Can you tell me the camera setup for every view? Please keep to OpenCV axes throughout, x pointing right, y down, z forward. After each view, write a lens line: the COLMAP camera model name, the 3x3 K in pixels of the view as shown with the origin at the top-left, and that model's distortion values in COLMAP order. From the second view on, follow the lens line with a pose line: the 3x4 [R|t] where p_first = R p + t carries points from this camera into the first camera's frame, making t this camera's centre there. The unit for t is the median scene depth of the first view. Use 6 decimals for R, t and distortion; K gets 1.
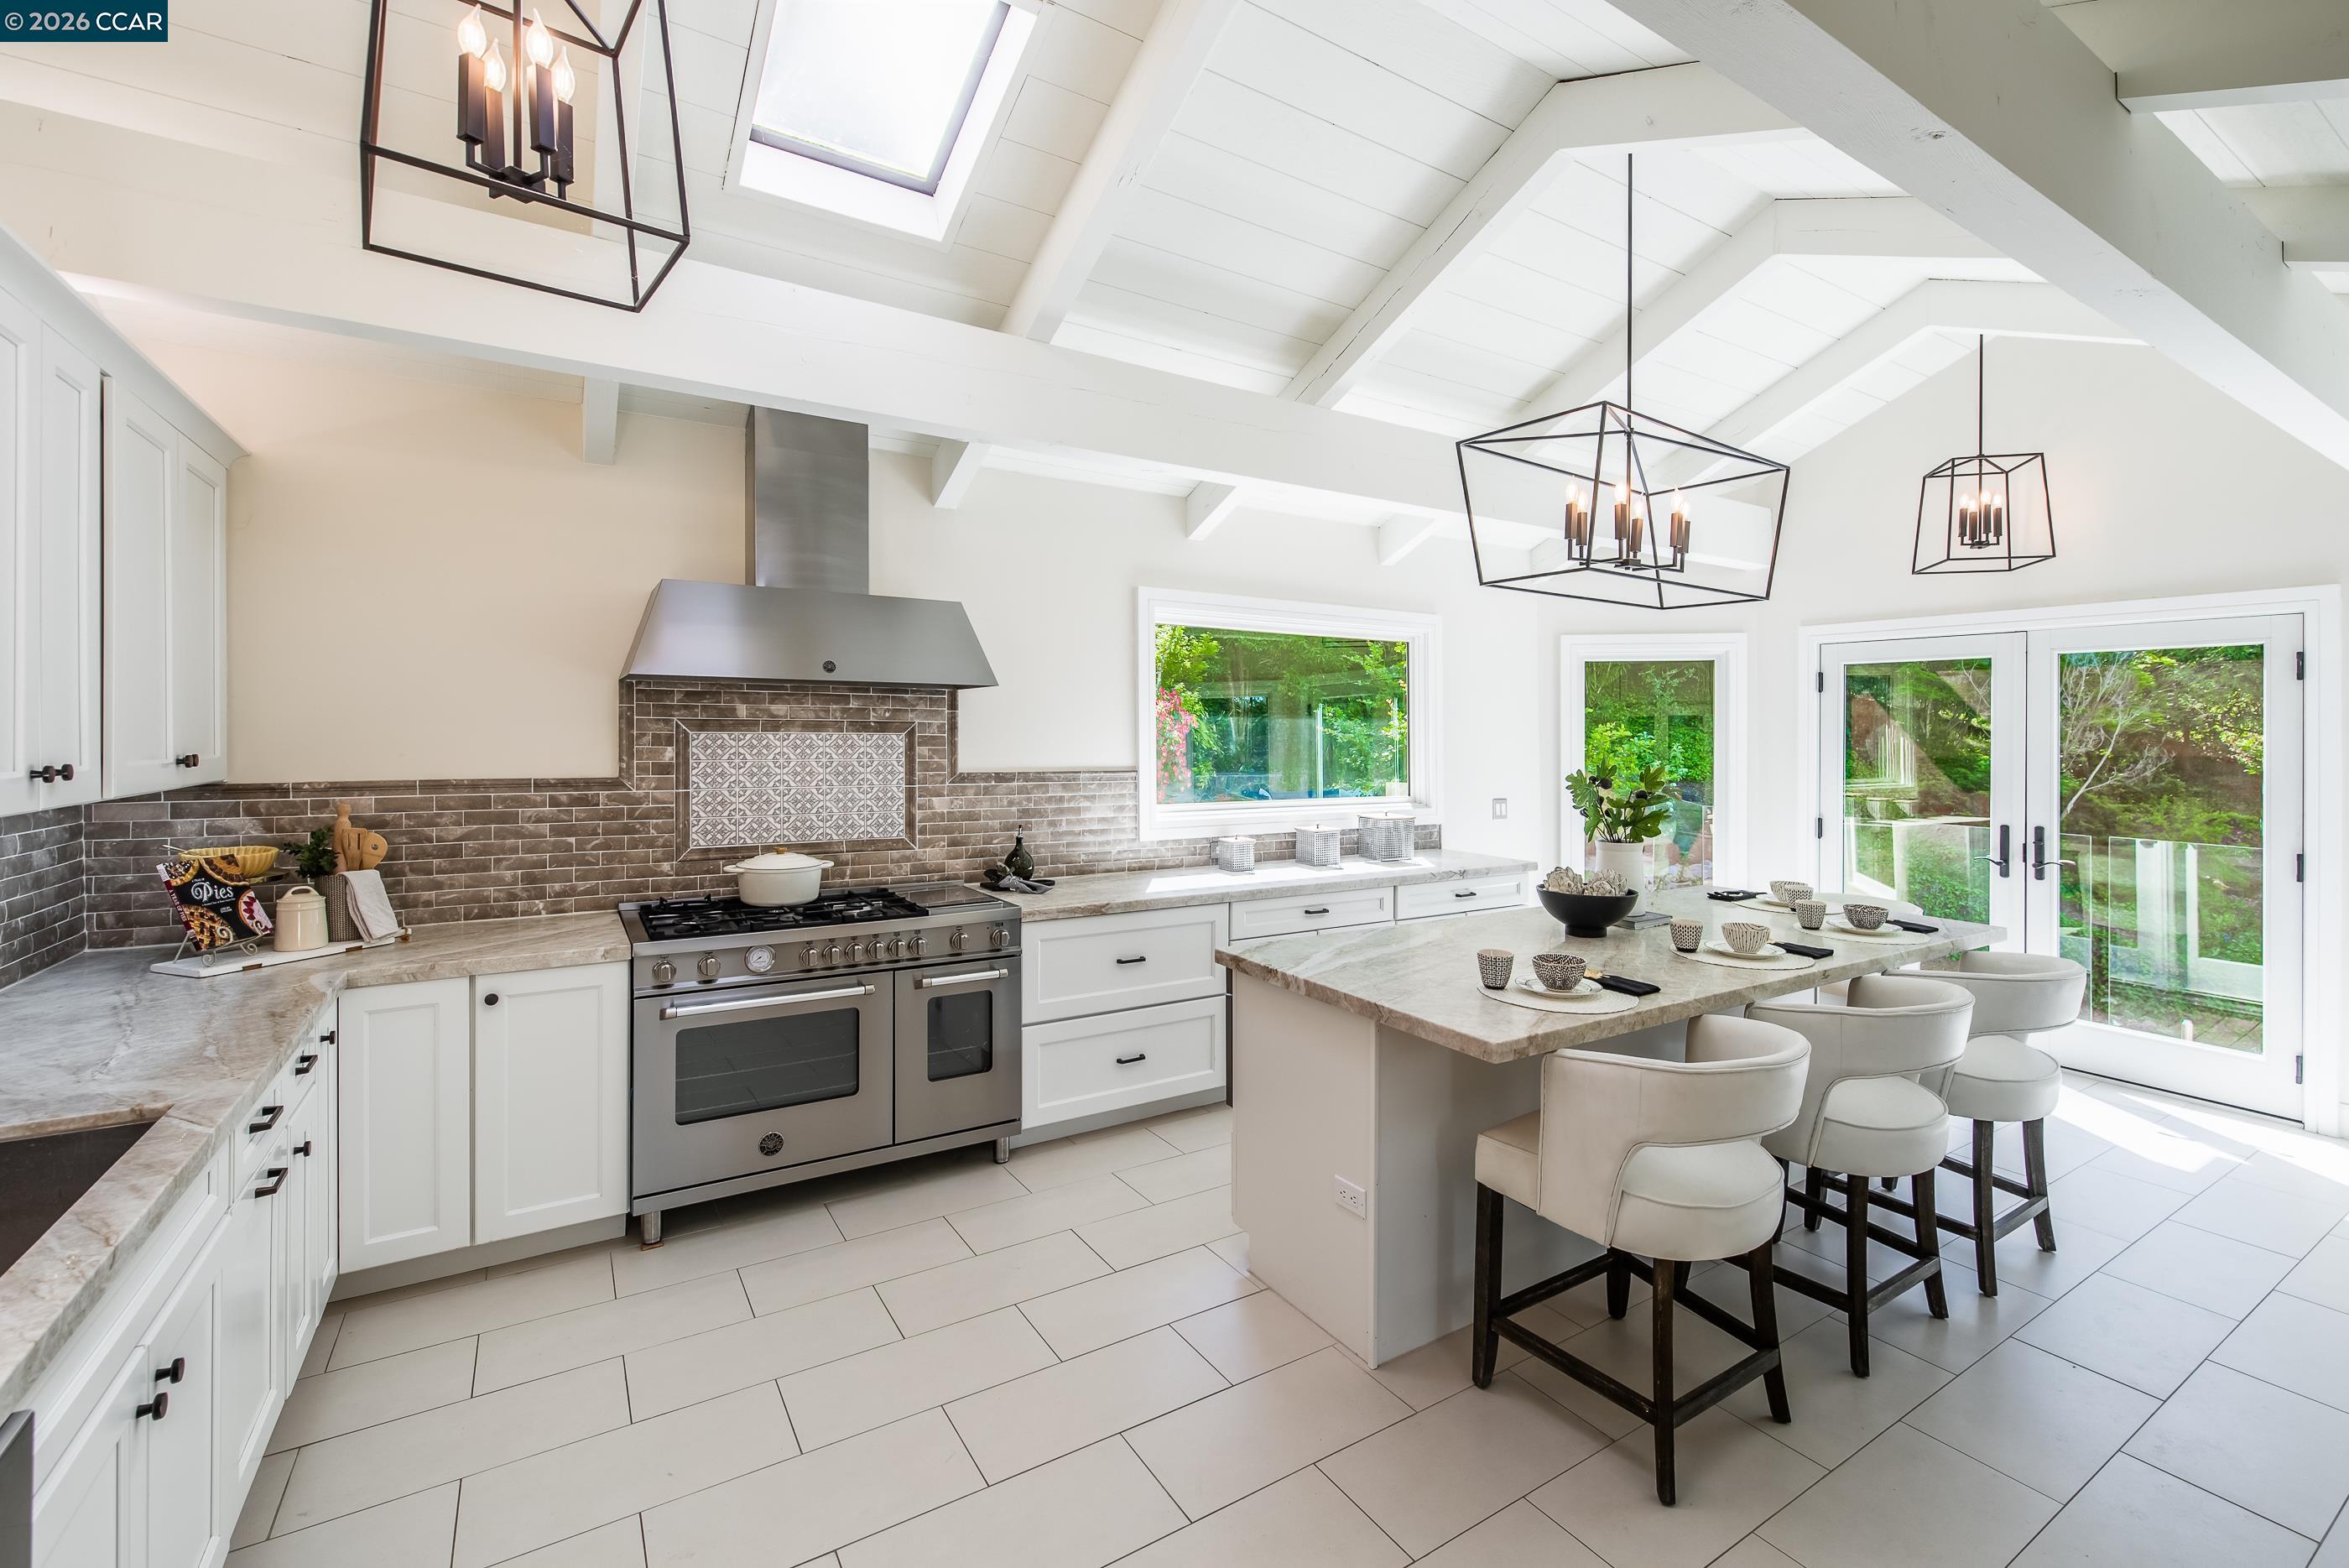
lens RADIAL K [[1041.9, 0, 1192.6], [0, 1041.9, 775.1], [0, 0, 1]] dist [0.002602, 0.001309]
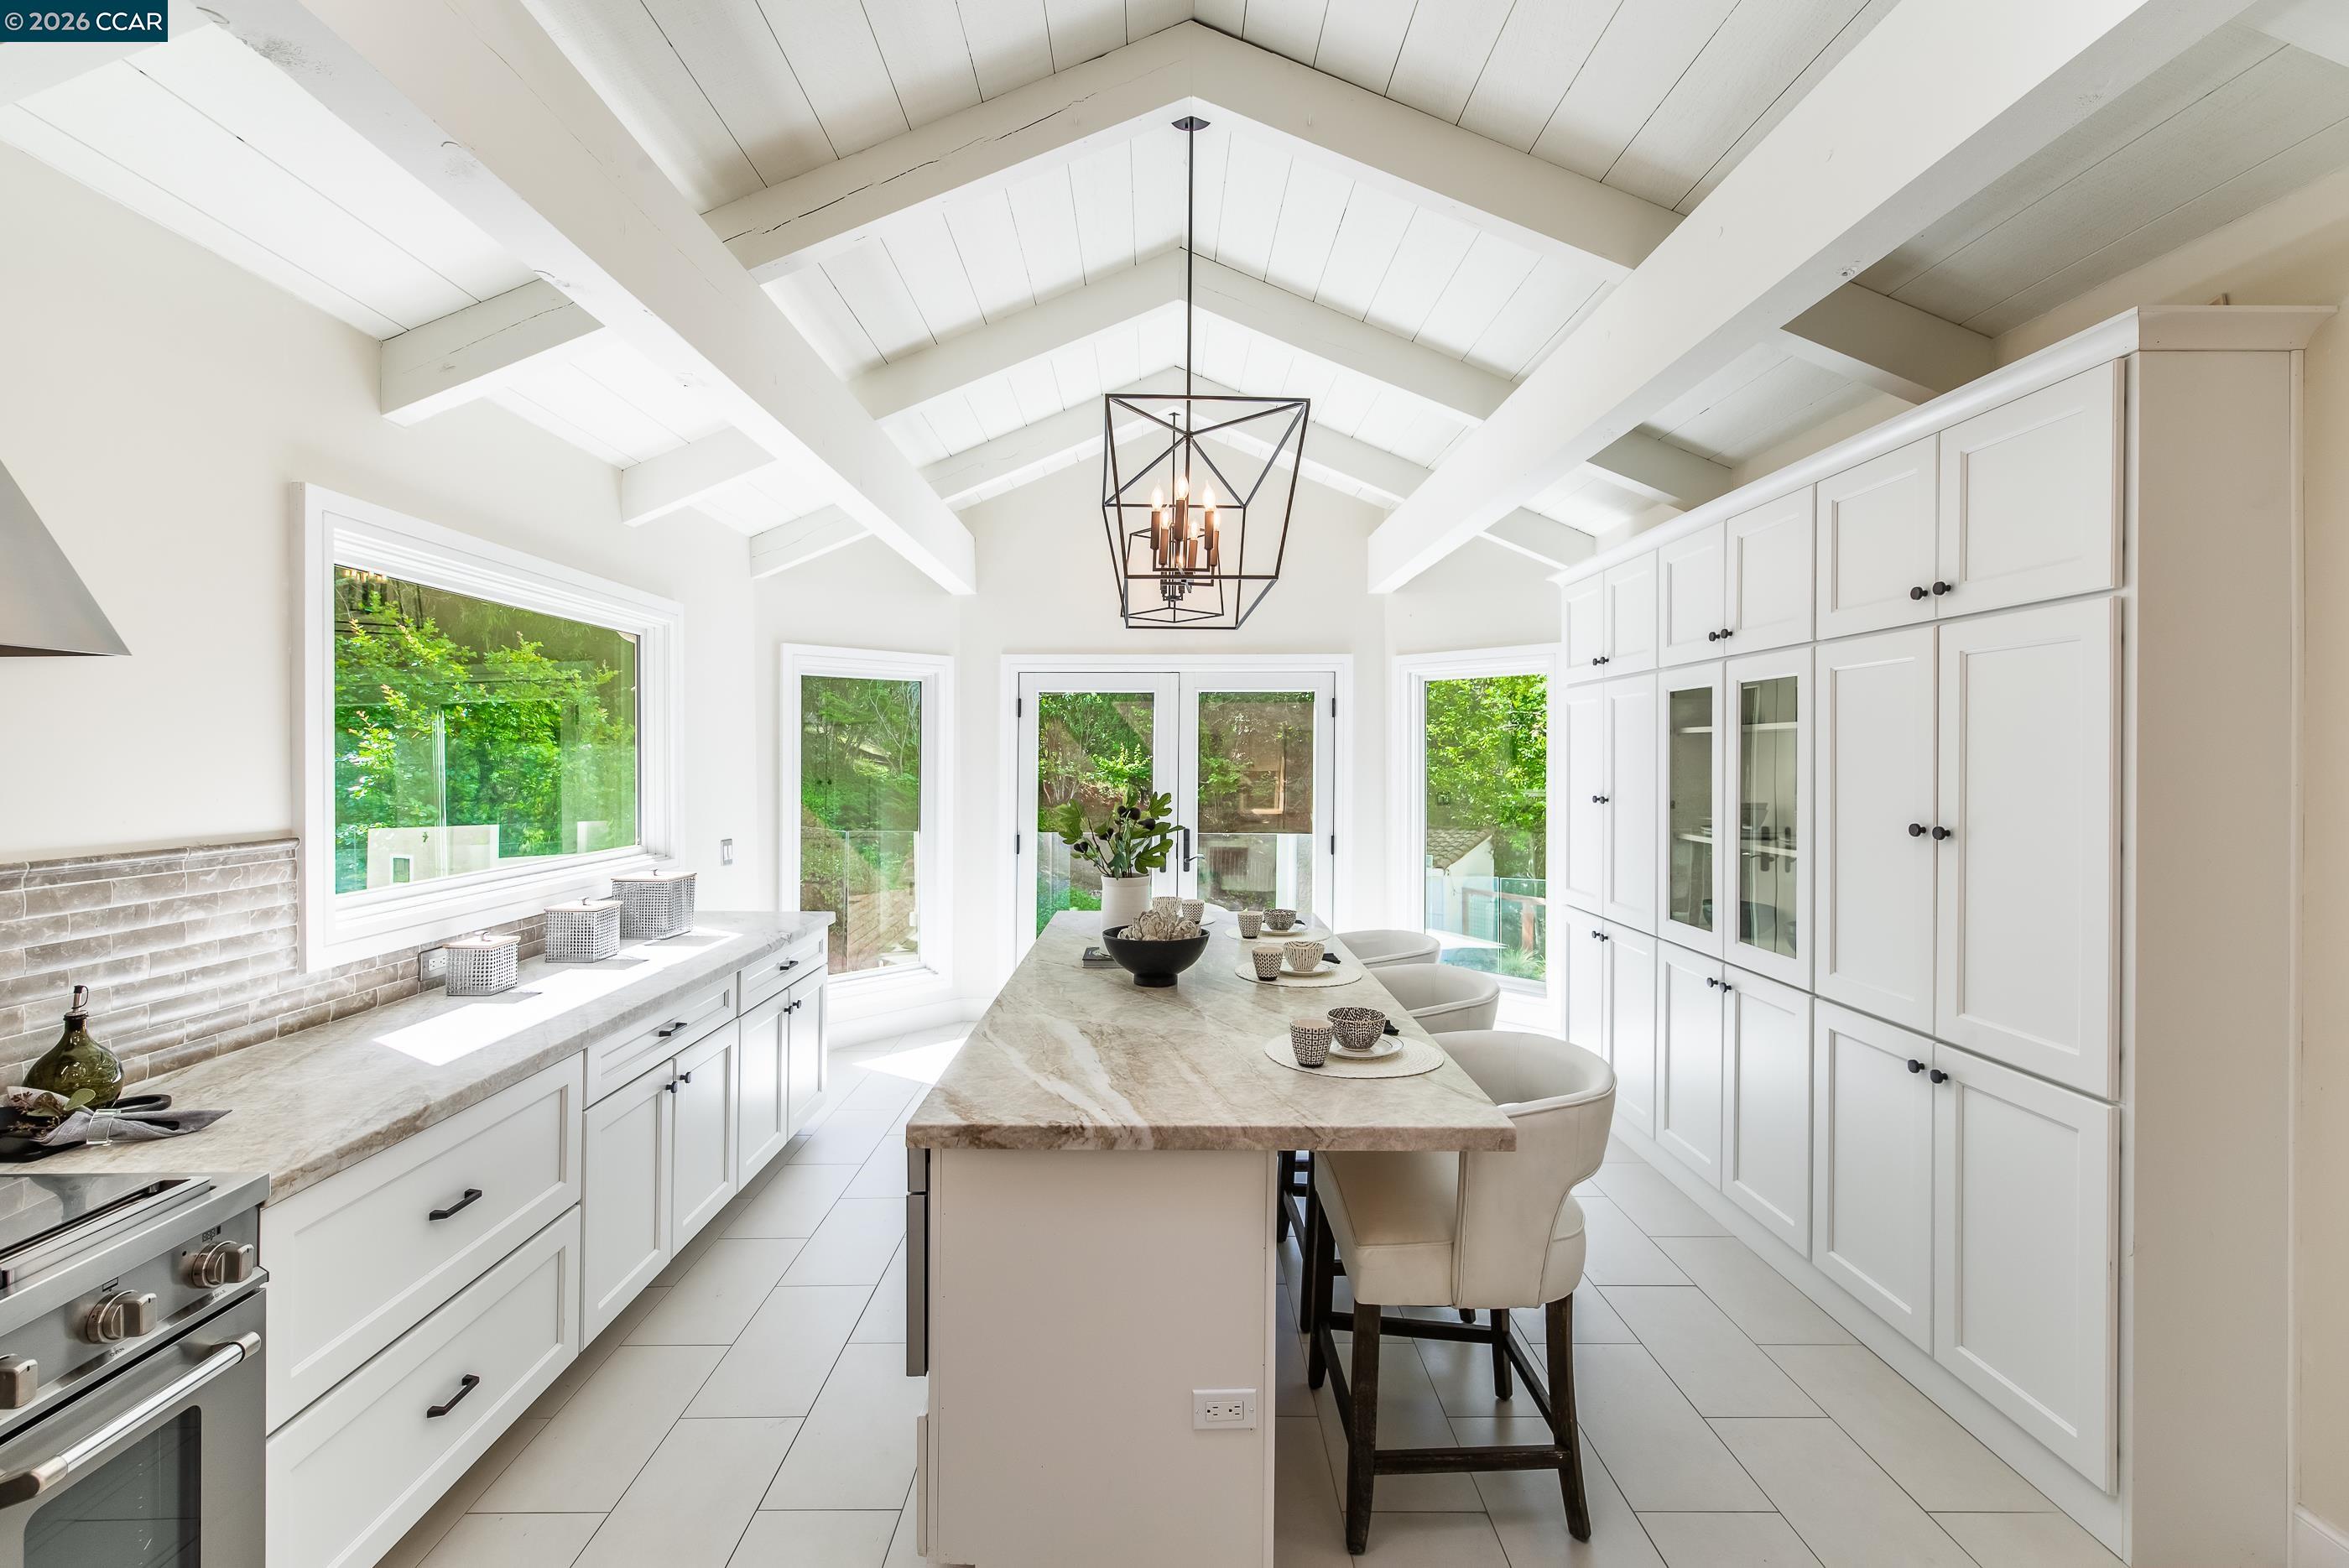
lens RADIAL K [[1041.9, 0, 1166.4], [0, 1041.9, 771.7], [0, 0, 1]] dist [0.002602, 0.001309]
pose [[0.533878, -0.020417, 0.845315, -0.296963], [0.040322, 0.999186, -0.001332, -0.021369], [-0.844599, 0.034796, 0.534267, 0.406474]]
